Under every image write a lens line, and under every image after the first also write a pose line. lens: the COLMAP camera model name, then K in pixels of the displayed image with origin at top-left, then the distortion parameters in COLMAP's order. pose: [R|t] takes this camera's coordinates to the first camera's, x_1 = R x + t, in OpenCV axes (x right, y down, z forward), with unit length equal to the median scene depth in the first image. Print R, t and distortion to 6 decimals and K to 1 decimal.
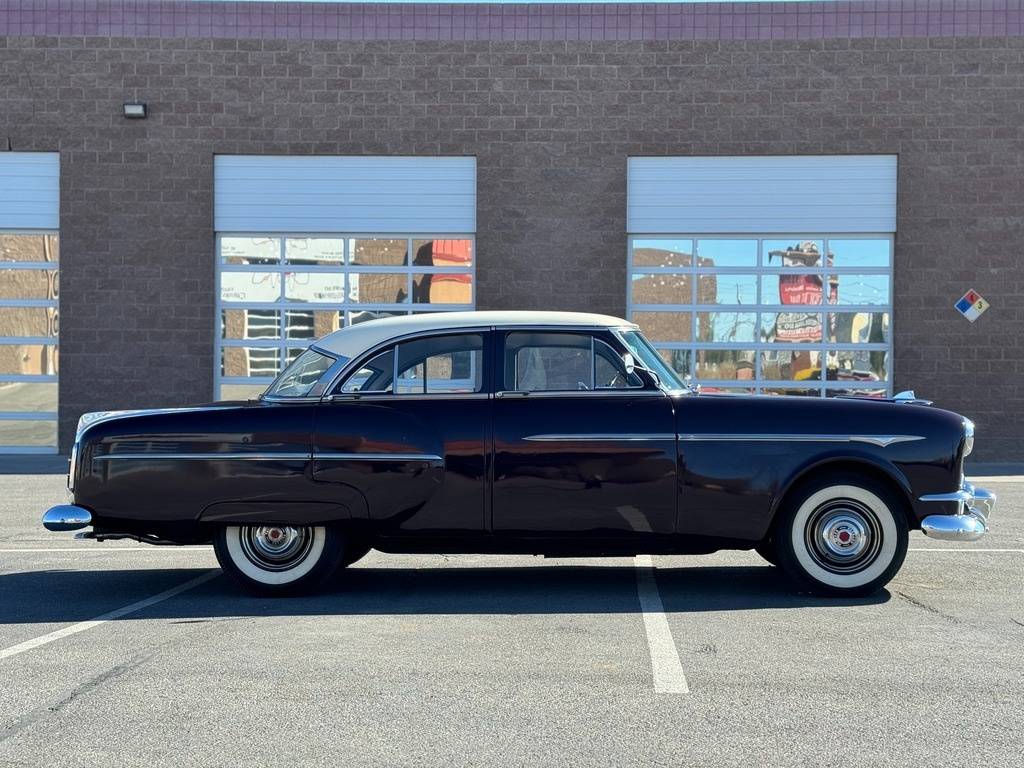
lens RADIAL K [[1456.2, 0, 510.0], [0, 1456.2, 389.8], [0, 0, 1]] dist [0.095403, 0.000000]
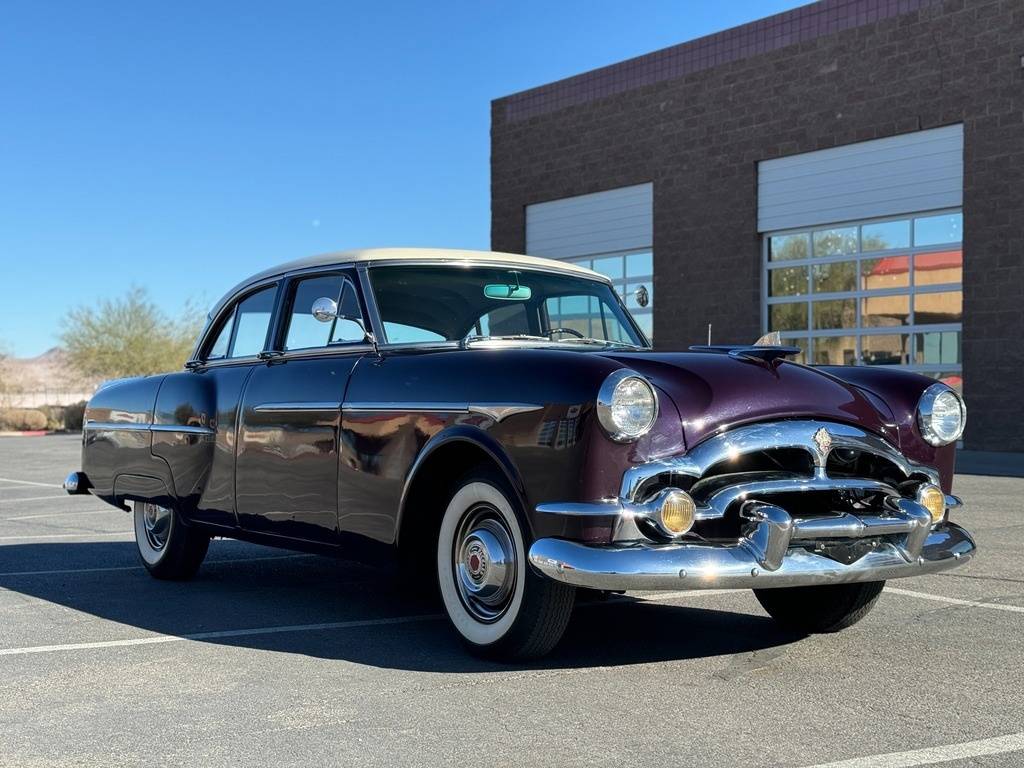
lens RADIAL K [[1456.2, 0, 511.5], [0, 1456.2, 383.9], [0, 0, 1]] dist [0.095403, 0.000000]
pose [[0.624821, -0.016633, -0.780591, 0.236113], [0.012425, 0.999858, -0.011359, 0.009798], [0.780670, -0.002602, 0.624939, 0.200838]]
